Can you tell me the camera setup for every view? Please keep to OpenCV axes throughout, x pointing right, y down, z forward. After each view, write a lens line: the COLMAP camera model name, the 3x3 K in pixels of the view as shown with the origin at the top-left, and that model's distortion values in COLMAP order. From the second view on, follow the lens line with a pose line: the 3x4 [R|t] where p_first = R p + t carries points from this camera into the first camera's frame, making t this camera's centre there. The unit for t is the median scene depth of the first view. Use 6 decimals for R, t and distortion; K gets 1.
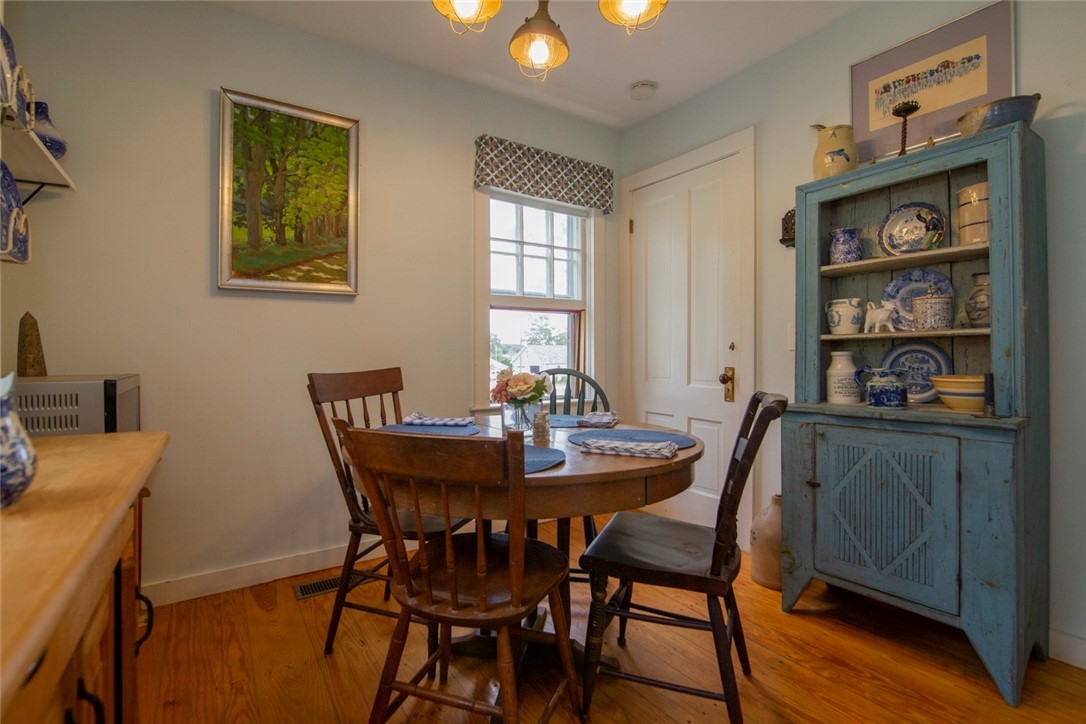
lens RADIAL K [[500.2, 0, 542.9], [0, 500.2, 352.3], [0, 0, 1]] dist [-0.017169, -0.000990]
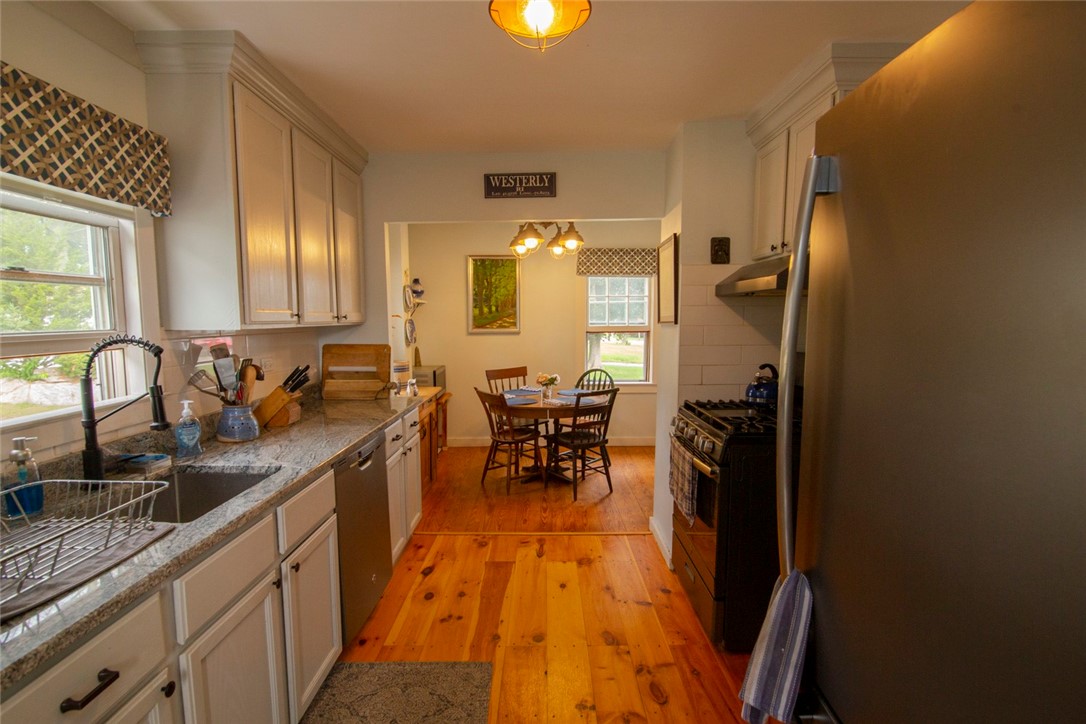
lens RADIAL K [[500.2, 0, 541.6], [0, 500.2, 367.2], [0, 0, 1]] dist [-0.017169, -0.000990]
pose [[0.844820, 0.045855, -0.533083, 1.032627], [0.005462, 0.995530, 0.094290, -0.186648], [0.535023, -0.082570, 0.840793, -0.980180]]
